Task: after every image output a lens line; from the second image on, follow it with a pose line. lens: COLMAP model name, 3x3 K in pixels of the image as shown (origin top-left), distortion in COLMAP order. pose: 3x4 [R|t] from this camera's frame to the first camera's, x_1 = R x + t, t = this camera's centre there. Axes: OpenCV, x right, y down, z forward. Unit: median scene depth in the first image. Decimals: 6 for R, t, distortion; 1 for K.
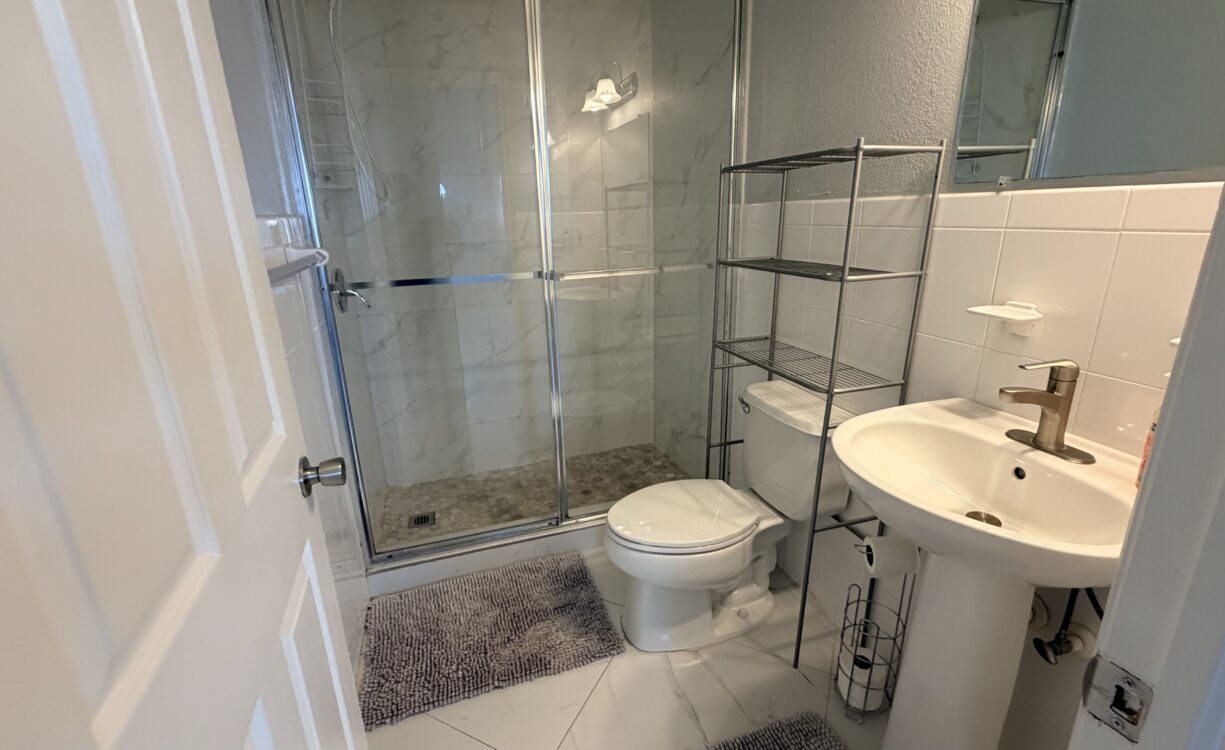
lens RADIAL K [[535.9, 0, 636.1], [0, 535.9, 360.2], [0, 0, 1]] dist [-0.000247, -0.000064]
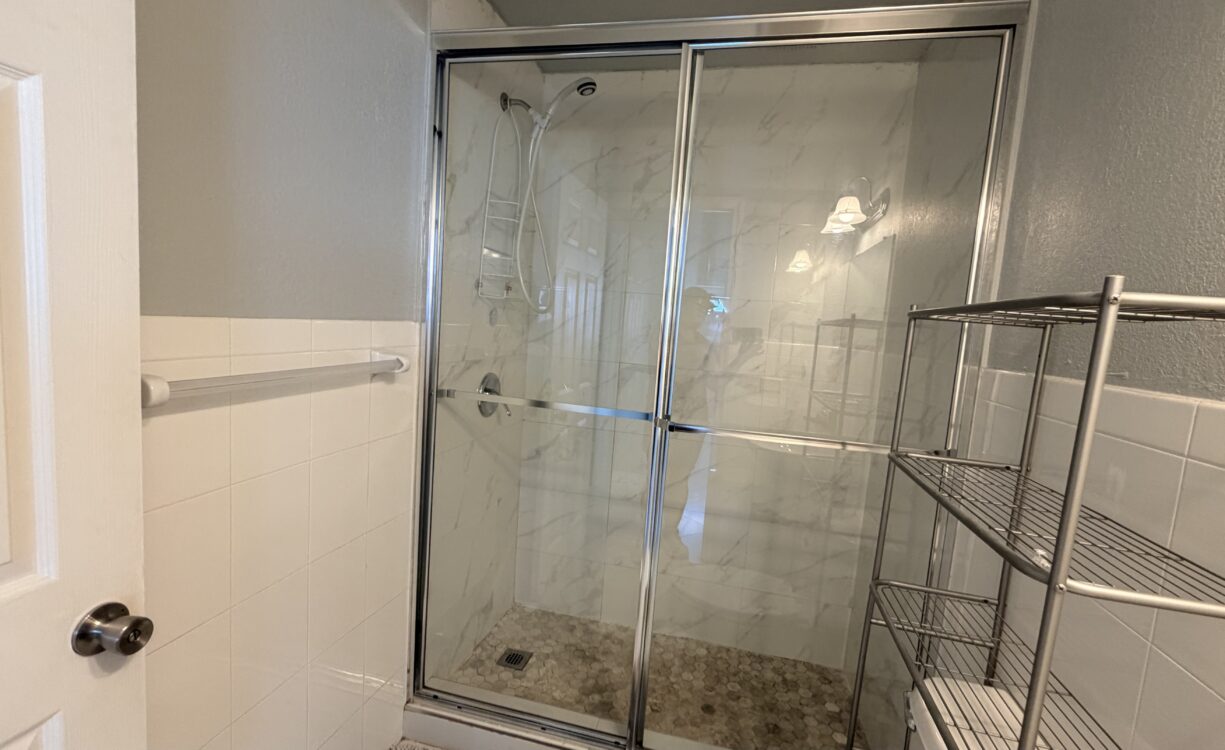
lens RADIAL K [[535.9, 0, 636.1], [0, 535.9, 360.2], [0, 0, 1]] dist [-0.000247, -0.000064]
pose [[0.832936, 0.133847, -0.536939, 0.157286], [-0.242586, 0.960421, -0.136904, -0.091523], [0.497363, 0.244287, 0.832439, 0.215921]]
